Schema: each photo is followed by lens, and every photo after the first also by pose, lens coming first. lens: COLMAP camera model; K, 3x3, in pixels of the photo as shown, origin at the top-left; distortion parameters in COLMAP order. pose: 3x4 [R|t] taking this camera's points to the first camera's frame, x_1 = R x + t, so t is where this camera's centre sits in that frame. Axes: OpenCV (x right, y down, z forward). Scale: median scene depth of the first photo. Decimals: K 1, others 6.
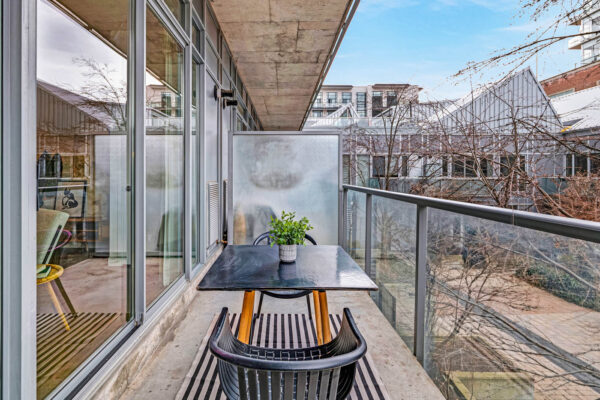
lens RADIAL K [[291.9, 0, 285.5], [0, 291.9, 176.0], [0, 0, 1]] dist [-0.000265, 0.000239]
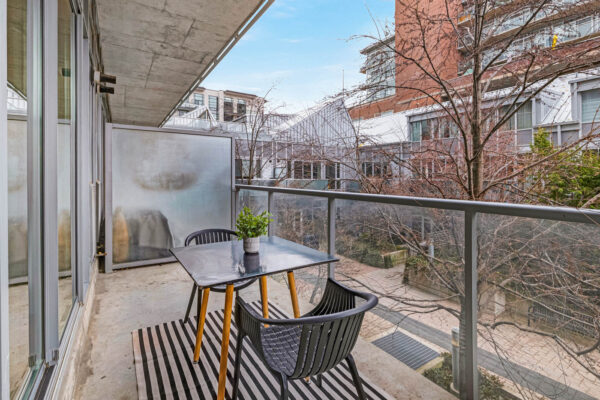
lens RADIAL K [[282.8, 0, 303.7], [0, 282.8, 176.8], [0, 0, 1]] dist [-0.001431, 0.000387]
pose [[0.835533, 0.002789, 0.549433, -0.158152], [-0.000528, 0.999991, -0.004272, 0.004879], [-0.549440, 0.003280, 0.835527, 0.001930]]
